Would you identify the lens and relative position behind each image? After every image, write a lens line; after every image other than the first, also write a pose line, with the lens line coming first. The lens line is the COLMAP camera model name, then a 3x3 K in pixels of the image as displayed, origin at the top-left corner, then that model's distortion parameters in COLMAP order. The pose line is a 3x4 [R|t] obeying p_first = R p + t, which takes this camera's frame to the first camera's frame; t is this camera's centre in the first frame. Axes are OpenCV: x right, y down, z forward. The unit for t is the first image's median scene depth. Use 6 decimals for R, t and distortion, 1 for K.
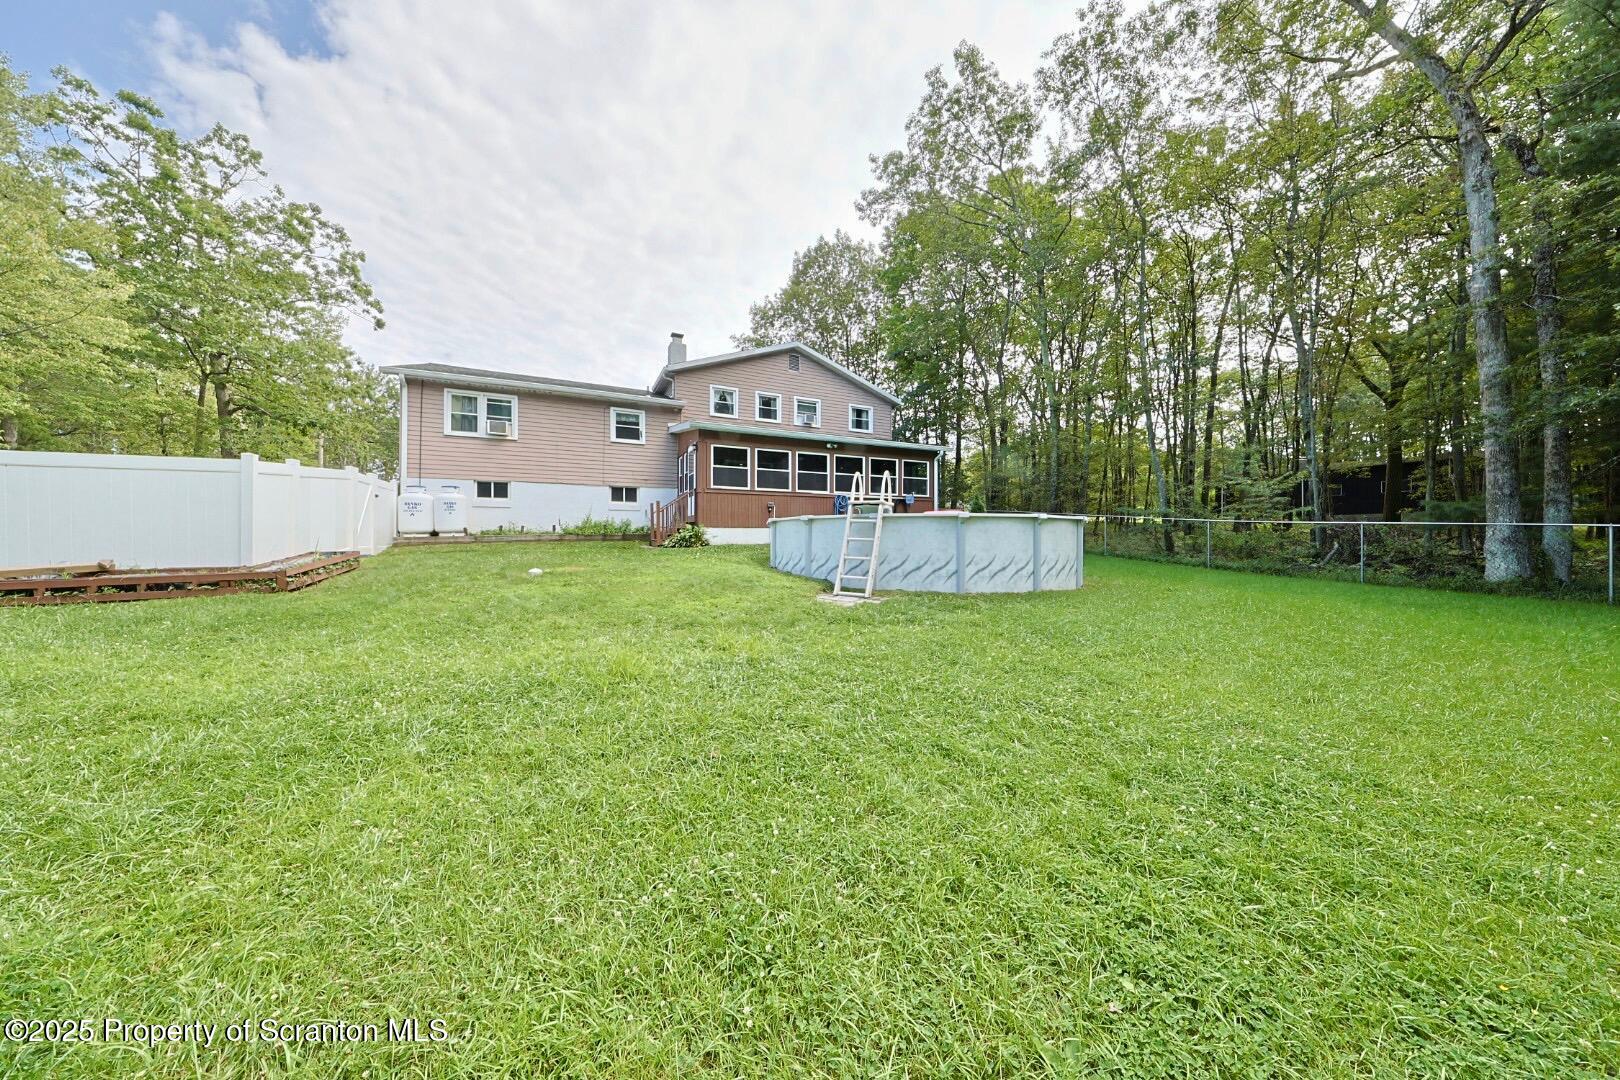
lens RADIAL K [[493.4, 0, 810.0], [0, 493.4, 540.0], [0, 0, 1]] dist [-0.002271, -0.000007]
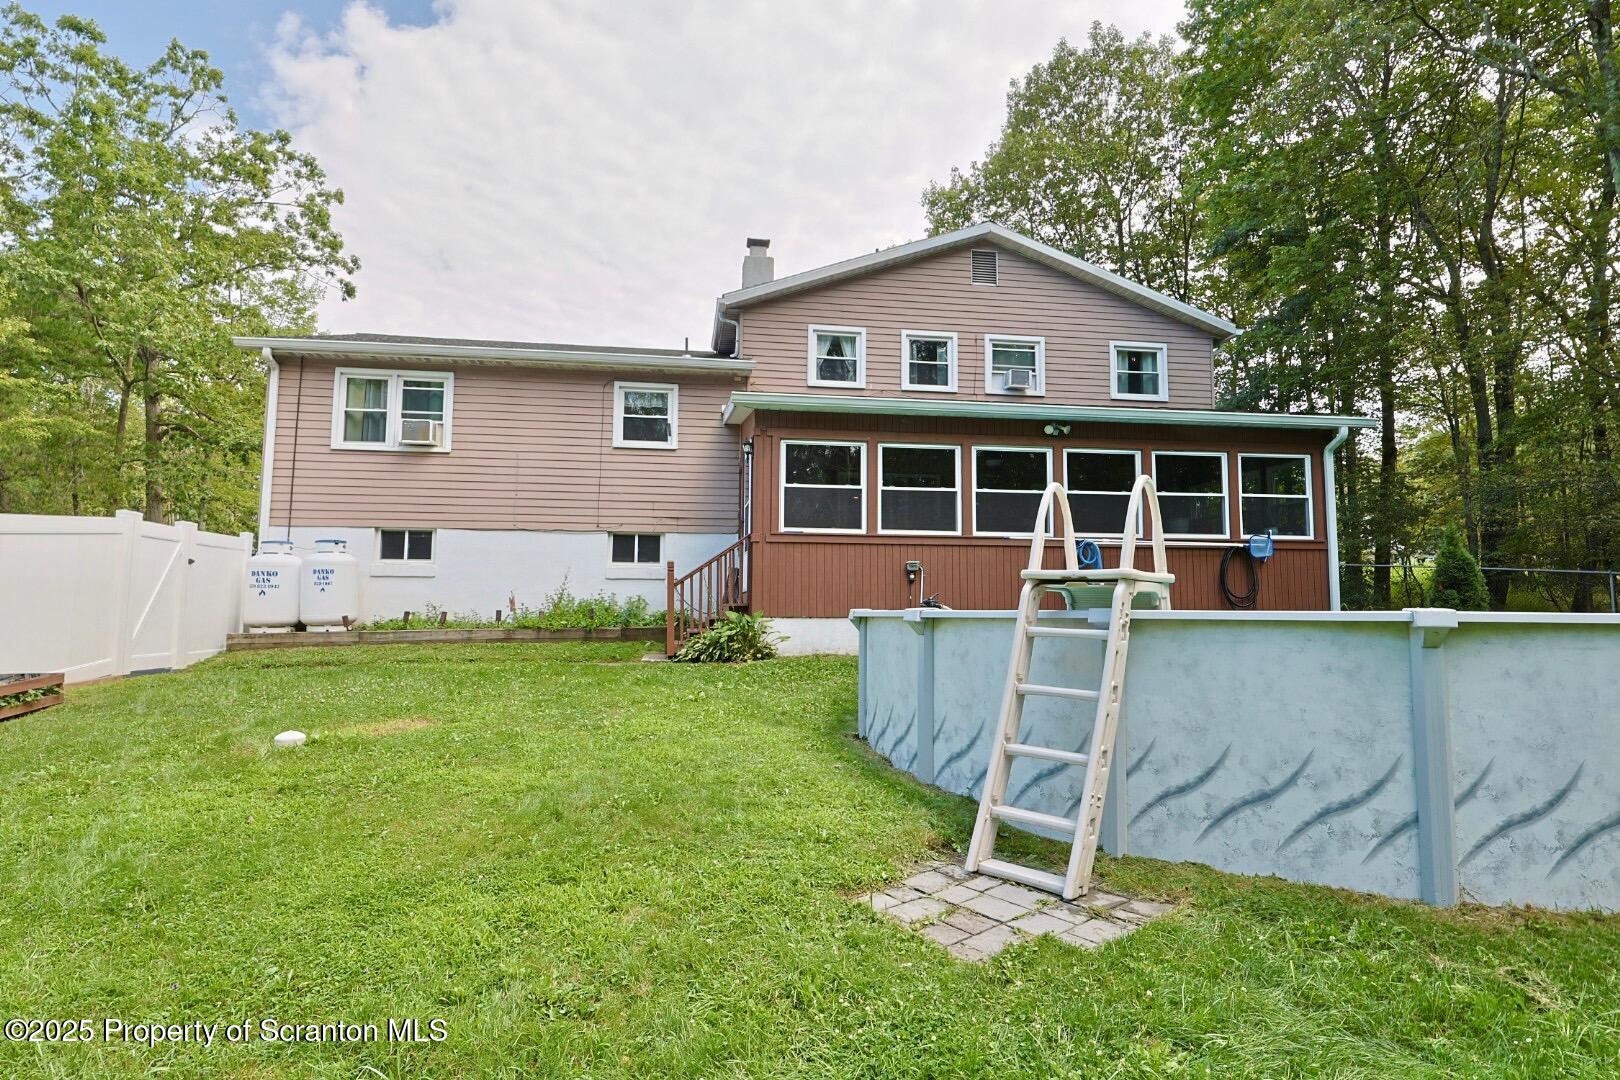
lens RADIAL K [[852.7, 0, 810.7], [0, 852.7, 535.6], [0, 0, 1]] dist [-0.000190, 0.000640]
pose [[0.952976, -0.021731, -0.302266, 0.056072], [-0.006035, 0.995867, -0.090625, -0.023948], [0.302986, 0.088187, 0.948906, 0.198038]]
